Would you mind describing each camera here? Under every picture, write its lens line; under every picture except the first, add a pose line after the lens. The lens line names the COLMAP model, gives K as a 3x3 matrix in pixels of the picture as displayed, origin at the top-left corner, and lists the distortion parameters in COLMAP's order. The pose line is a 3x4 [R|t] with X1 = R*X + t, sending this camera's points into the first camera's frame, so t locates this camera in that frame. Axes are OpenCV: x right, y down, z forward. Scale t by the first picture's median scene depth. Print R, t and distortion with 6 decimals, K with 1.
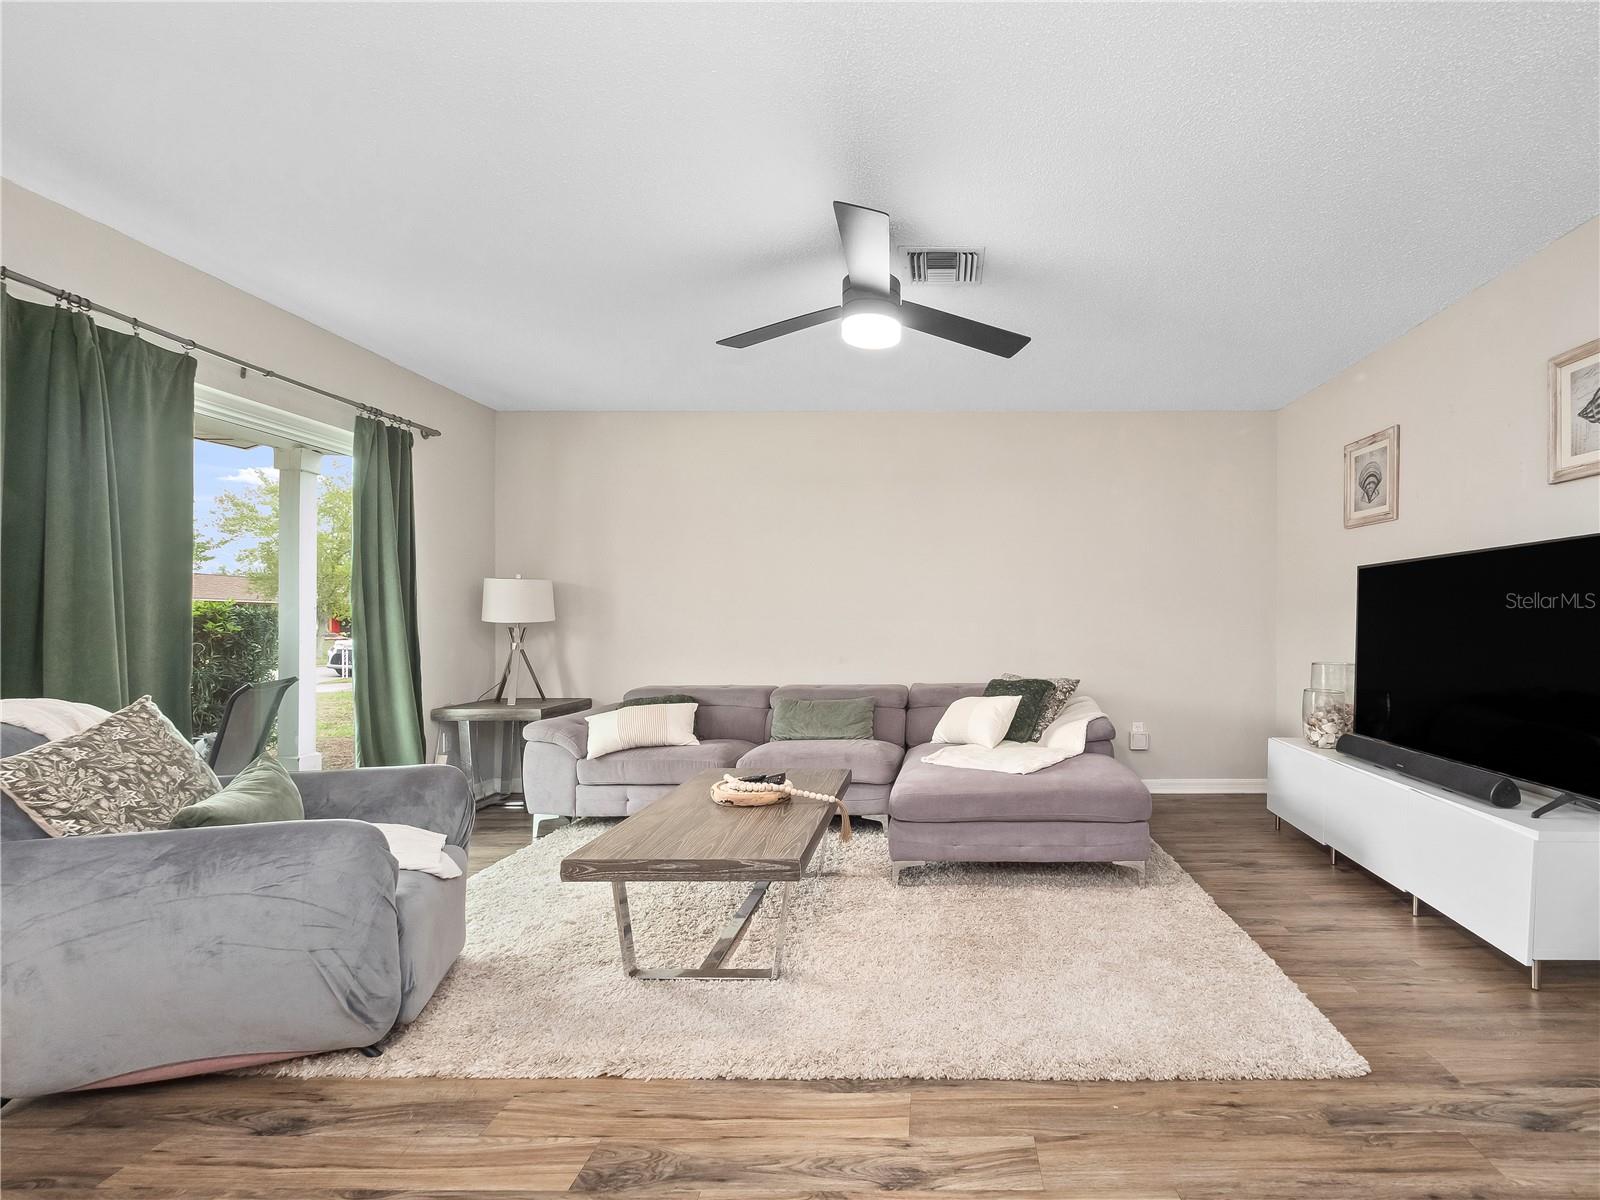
lens RADIAL K [[744.8, 0, 939.8], [0, 744.8, 616.6], [0, 0, 1]] dist [-0.000407, -0.001389]
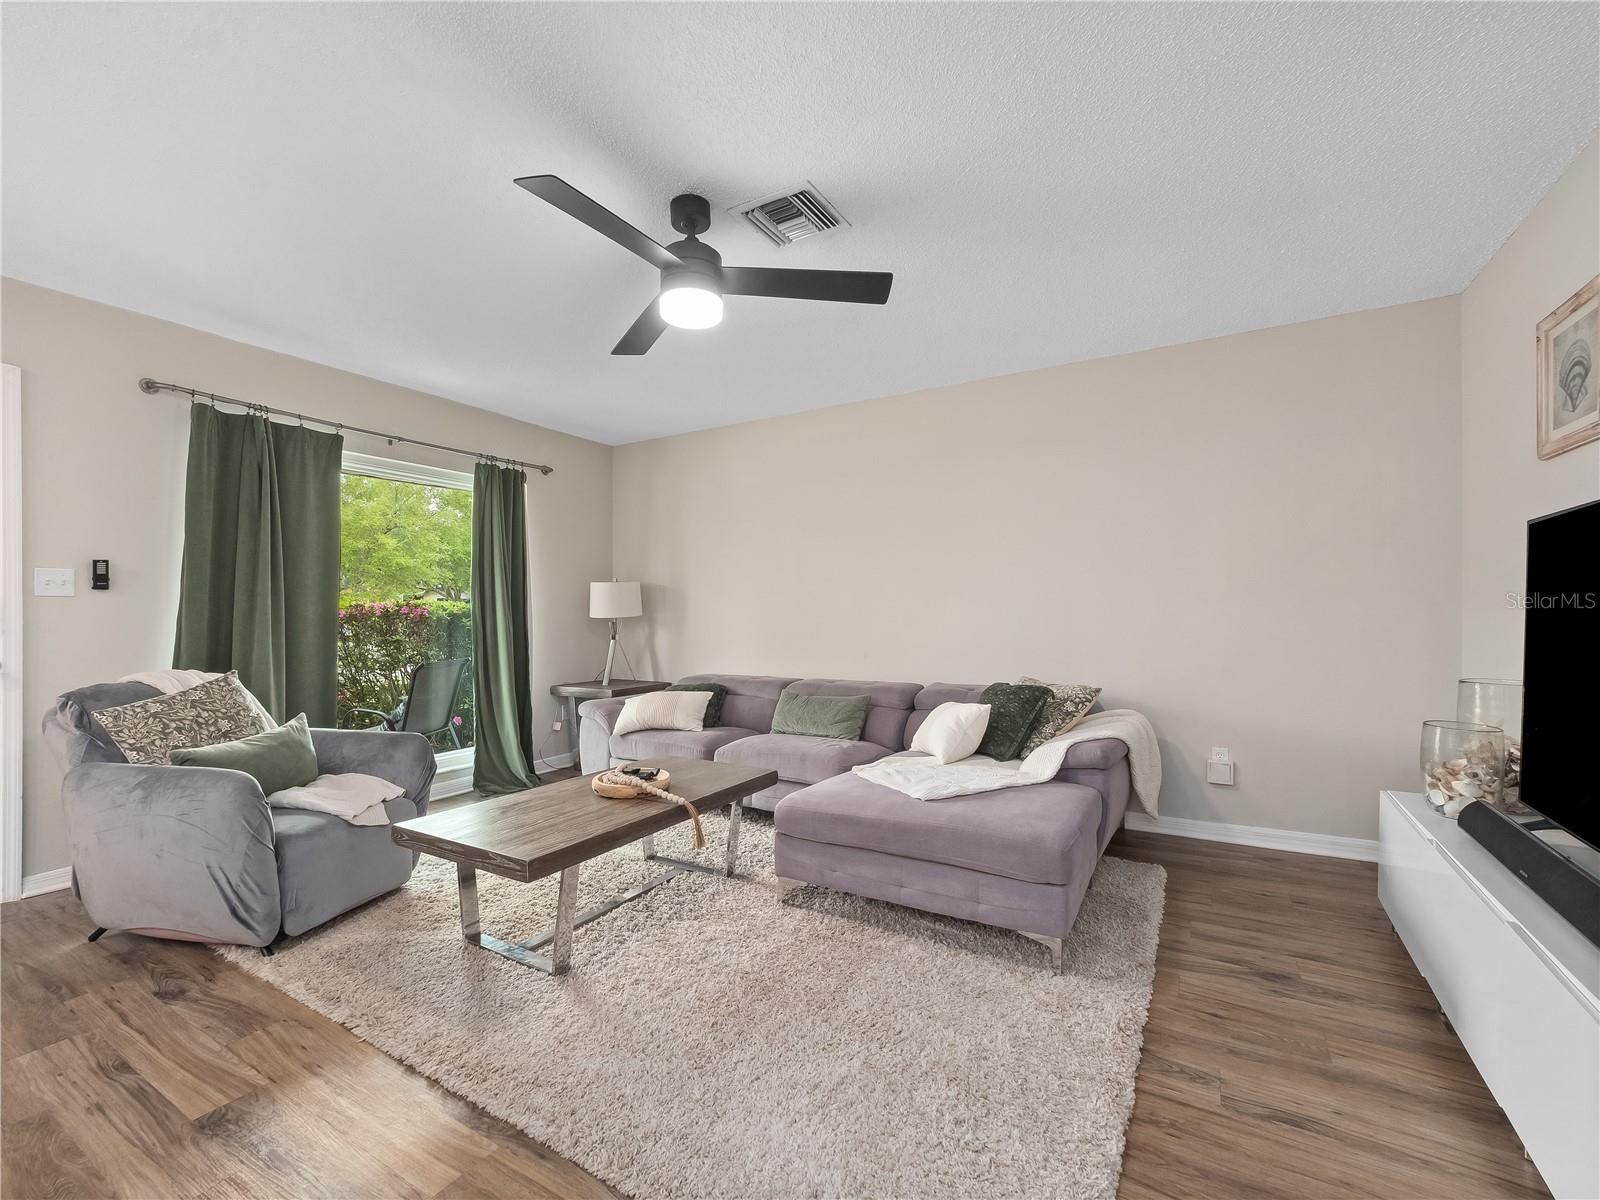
lens RADIAL K [[692.2, 0, 787.9], [0, 692.2, 612.5], [0, 0, 1]] dist [-0.001720, -0.003173]
pose [[0.860027, -0.006523, -0.510207, 0.395102], [0.008217, 0.999966, 0.001066, 0.000038], [0.510183, -0.005110, 0.860051, 0.270250]]
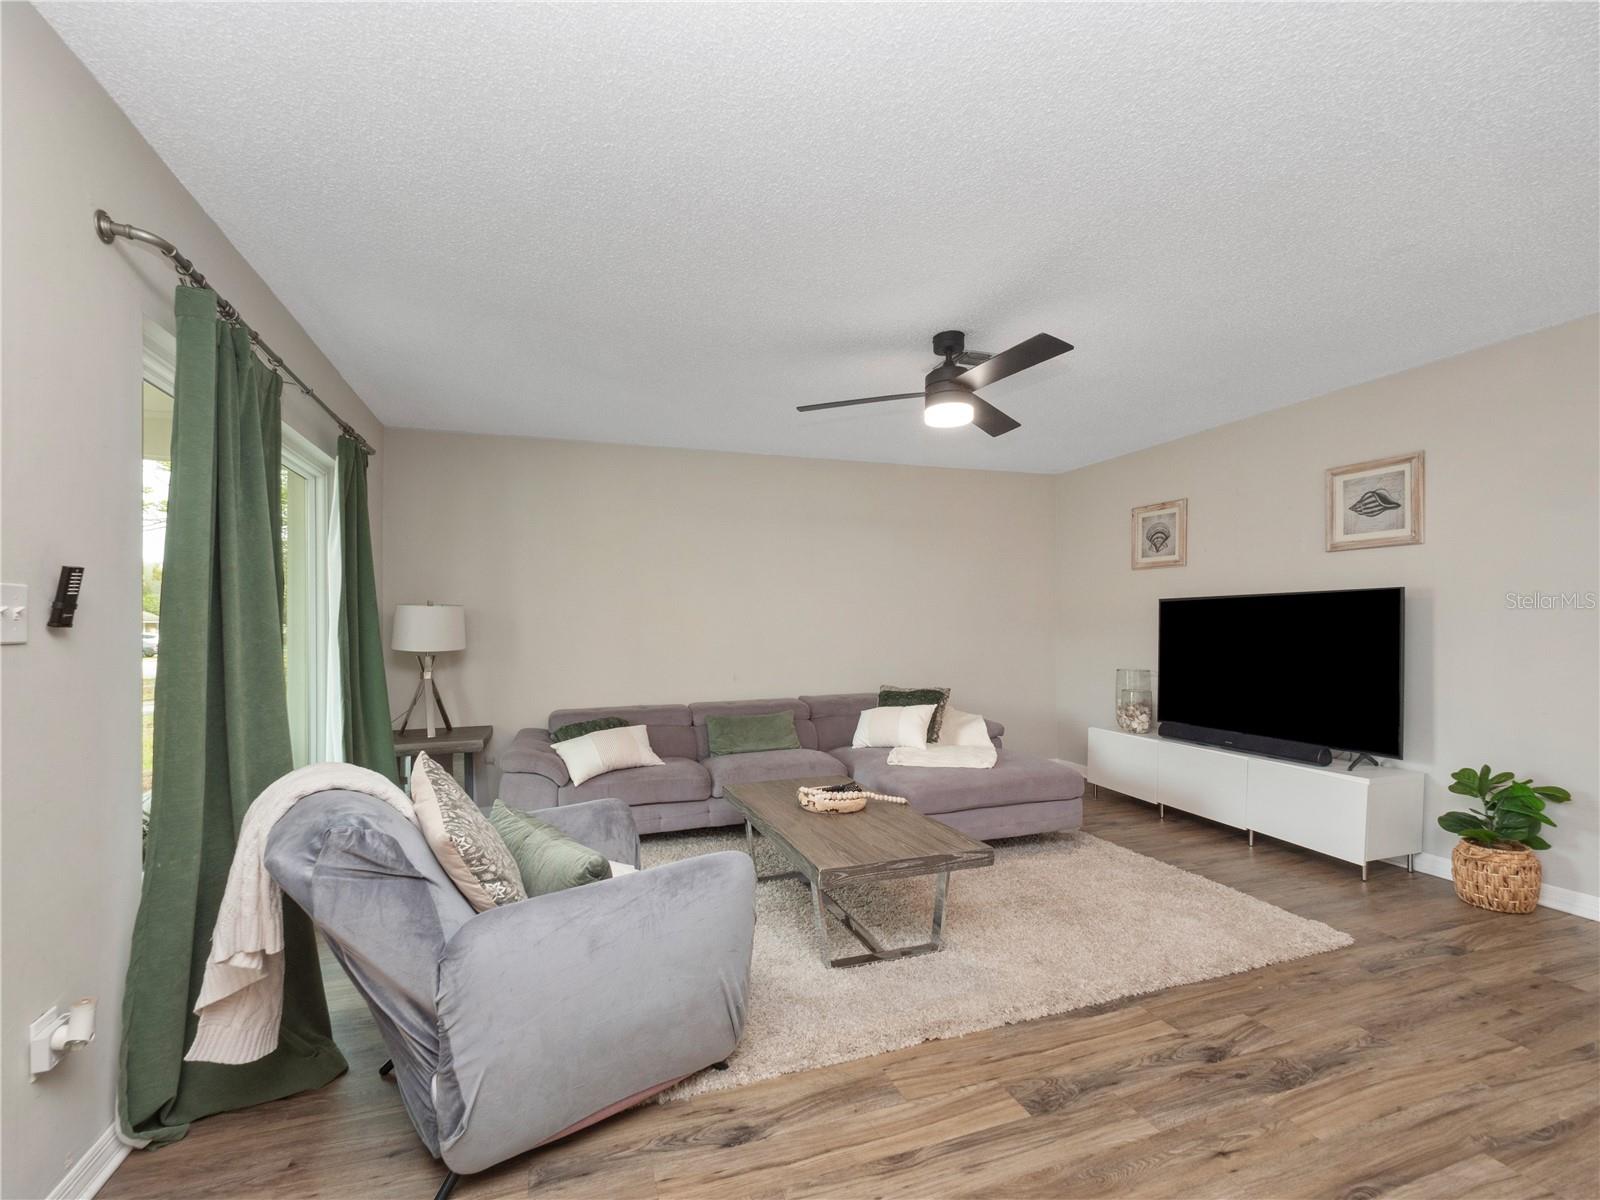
lens RADIAL K [[692.2, 0, 784.4], [0, 692.2, 632.5], [0, 0, 1]] dist [-0.001720, -0.003173]
pose [[0.948498, -0.013259, 0.316505, -0.606247], [0.007791, 0.999798, 0.018534, -0.042937], [-0.316687, -0.015113, 0.948410, 0.008175]]
